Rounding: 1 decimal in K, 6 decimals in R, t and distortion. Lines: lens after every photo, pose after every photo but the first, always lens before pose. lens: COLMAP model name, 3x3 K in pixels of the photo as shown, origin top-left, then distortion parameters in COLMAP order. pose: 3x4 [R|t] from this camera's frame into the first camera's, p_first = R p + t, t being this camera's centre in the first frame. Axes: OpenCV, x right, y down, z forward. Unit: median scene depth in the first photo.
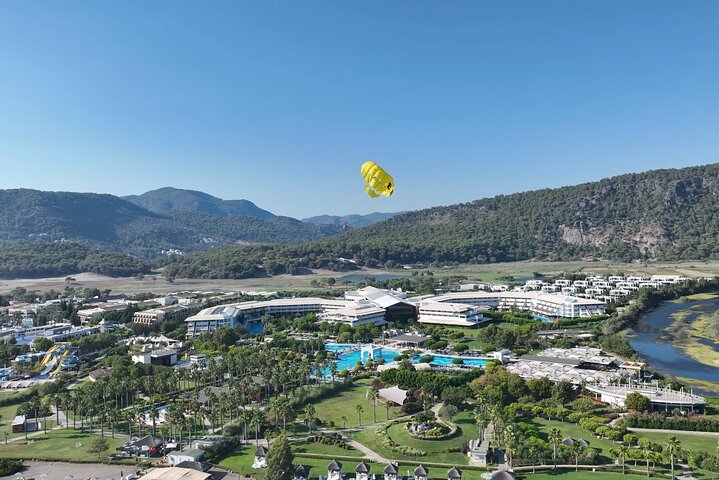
lens RADIAL K [[614.3, 0, 360.6], [0, 614.3, 240.1], [0, 0, 1]] dist [0.012422, -0.008674]
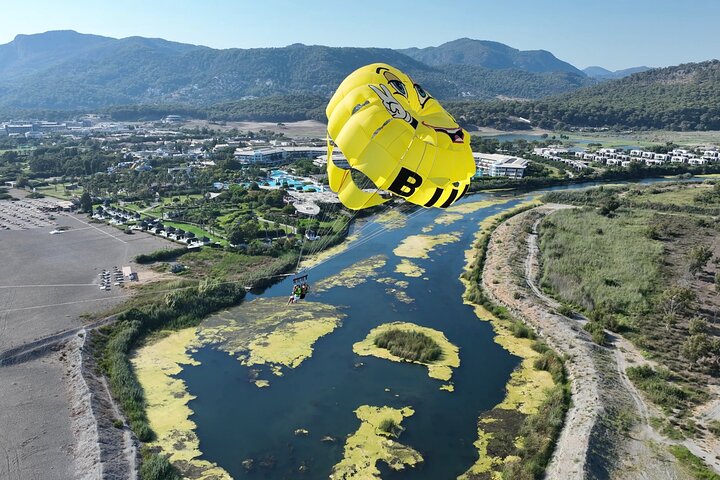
lens RADIAL K [[615.2, 0, 358.0], [0, 615.2, 242.1], [0, 0, 1]] dist [0.012422, -0.008674]
pose [[0.871797, 0.141438, -0.469004, 0.167053], [-0.025965, 0.969407, 0.244080, -0.009522], [0.489178, -0.200611, 0.848799, -0.048416]]
